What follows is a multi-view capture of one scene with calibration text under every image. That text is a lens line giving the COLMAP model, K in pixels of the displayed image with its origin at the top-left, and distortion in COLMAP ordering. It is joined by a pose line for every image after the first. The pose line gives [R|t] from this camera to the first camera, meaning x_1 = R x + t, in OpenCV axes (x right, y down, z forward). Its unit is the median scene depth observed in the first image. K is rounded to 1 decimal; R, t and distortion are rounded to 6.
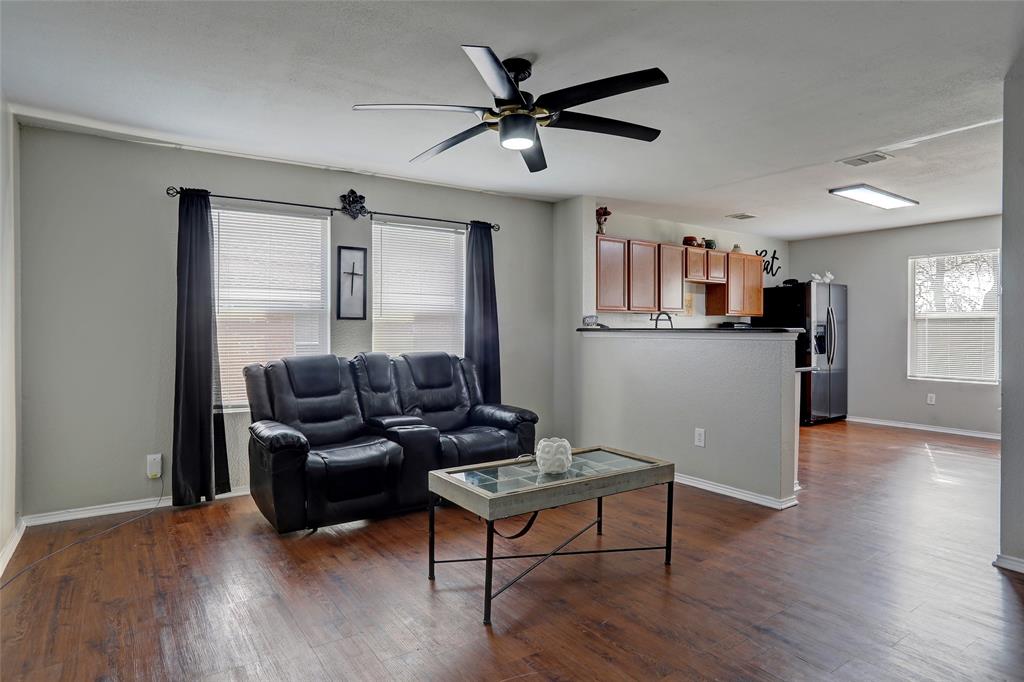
lens RADIAL K [[584.2, 0, 513.9], [0, 584.2, 339.6], [0, 0, 1]] dist [-0.042987, 0.023665]
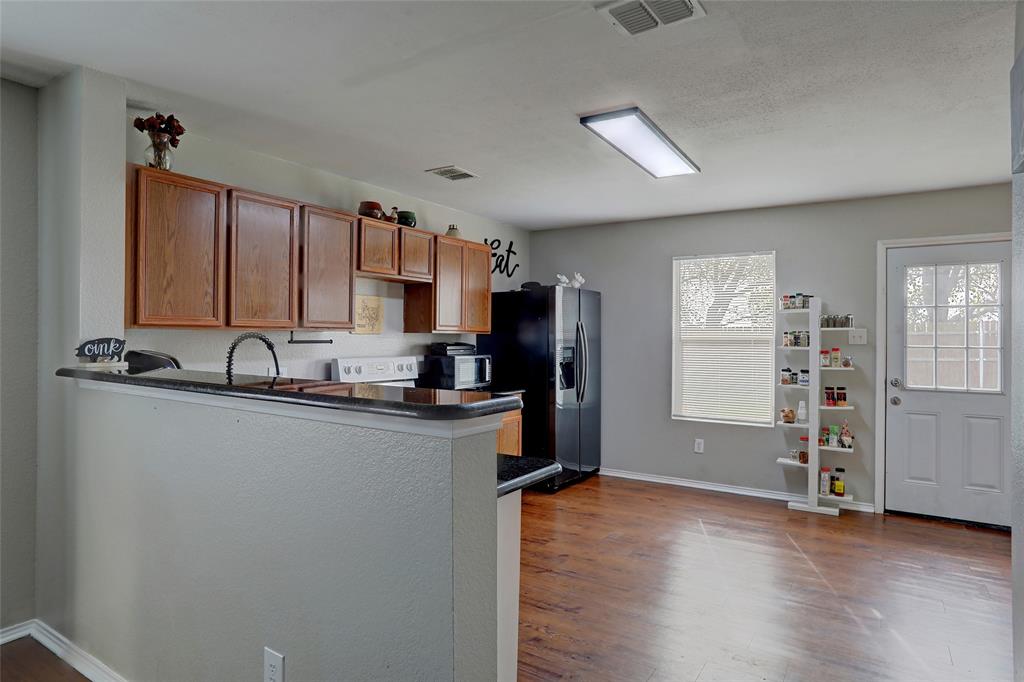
lens RADIAL K [[584.2, 0, 501.4], [0, 584.2, 345.8], [0, 0, 1]] dist [-0.042987, 0.023665]
pose [[0.932561, 0.000956, 0.361012, 0.199431], [-0.001706, 0.999997, 0.001759, -0.028547], [-0.361009, -0.002256, 0.932560, 0.368225]]
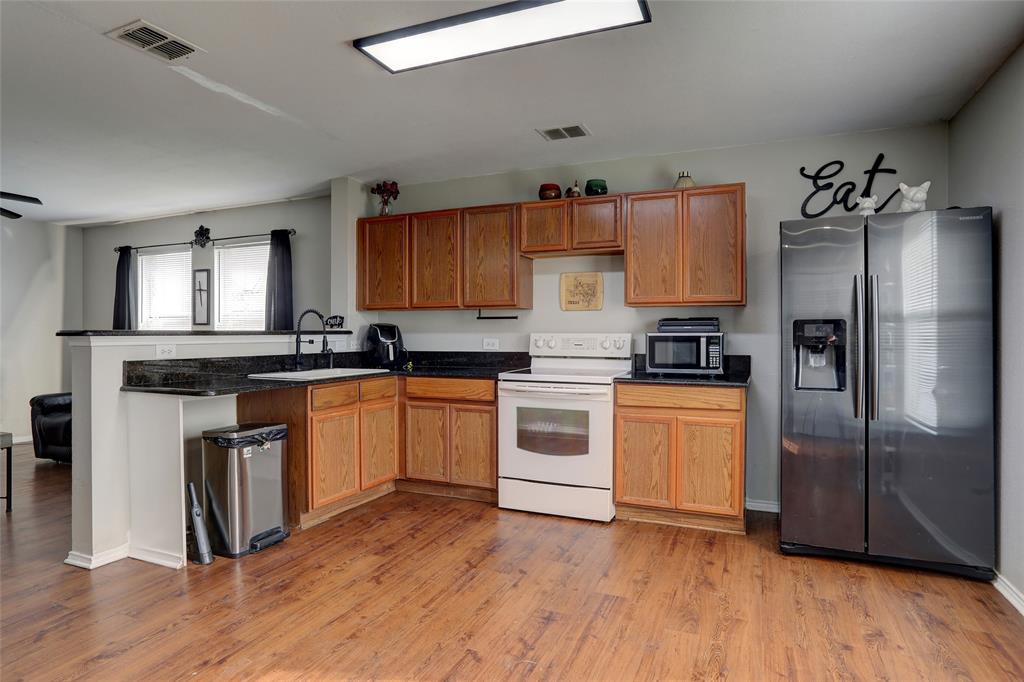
lens RADIAL K [[584.2, 0, 512.1], [0, 584.2, 338.8], [0, 0, 1]] dist [-0.042987, 0.023665]
pose [[0.524068, 0.006617, -0.851651, 0.766727], [-0.014279, 0.999898, -0.001018, -0.008312], [0.851557, 0.012694, 0.524109, 0.594630]]
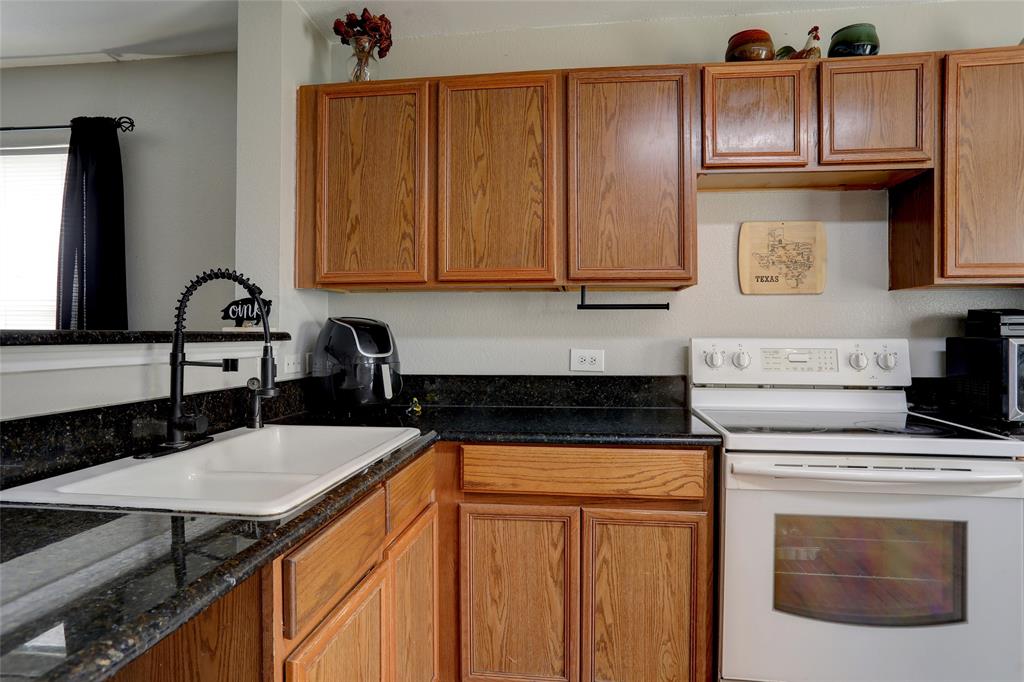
lens RADIAL K [[584.2, 0, 512.7], [0, 584.2, 339.3], [0, 0, 1]] dist [-0.042987, 0.023665]
pose [[0.739712, 0.001311, -0.672923, 0.388509], [-0.011584, 0.999875, -0.010787, -0.010351], [0.672824, 0.015774, 0.739634, 0.646304]]
